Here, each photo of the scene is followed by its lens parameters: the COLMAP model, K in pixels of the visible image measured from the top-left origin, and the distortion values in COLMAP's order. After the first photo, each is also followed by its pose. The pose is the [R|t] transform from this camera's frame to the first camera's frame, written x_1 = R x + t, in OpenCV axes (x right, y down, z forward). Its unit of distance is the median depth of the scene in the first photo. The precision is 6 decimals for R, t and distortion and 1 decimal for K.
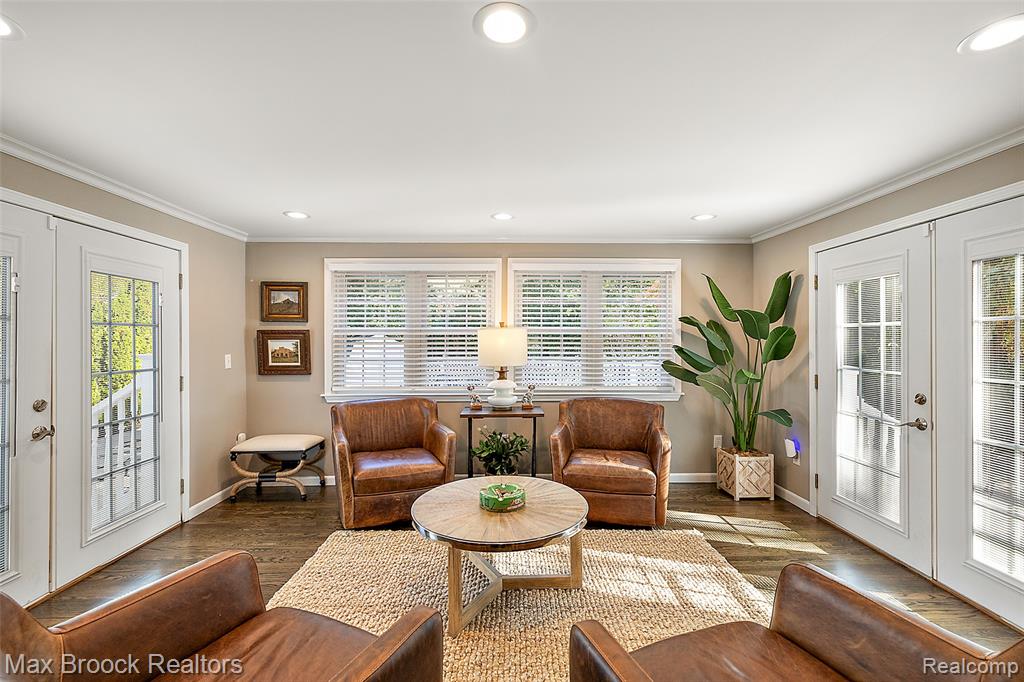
lens RADIAL K [[443.7, 0, 512.0], [0, 443.7, 341.0], [0, 0, 1]] dist [0.001167, 0.000141]
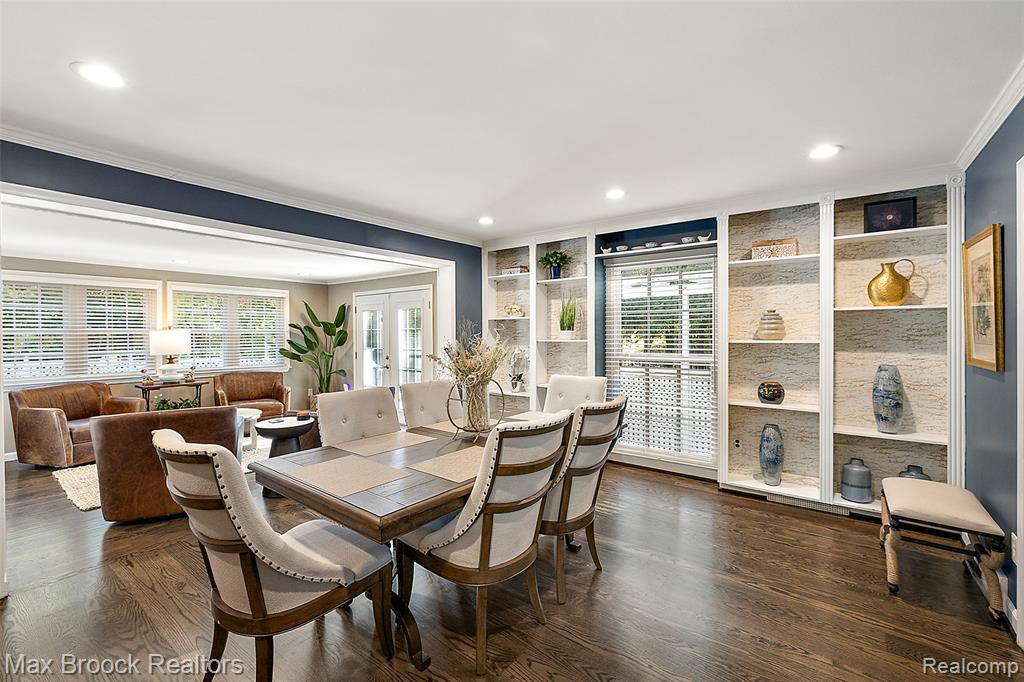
lens RADIAL K [[433.8, 0, 507.2], [0, 433.8, 333.4], [0, 0, 1]] dist [0.000787, 0.000187]
pose [[0.627962, -0.001256, 0.778243, -0.454504], [0.010343, 0.999924, -0.006732, 0.005716], [-0.778175, 0.012277, 0.627927, -0.820791]]
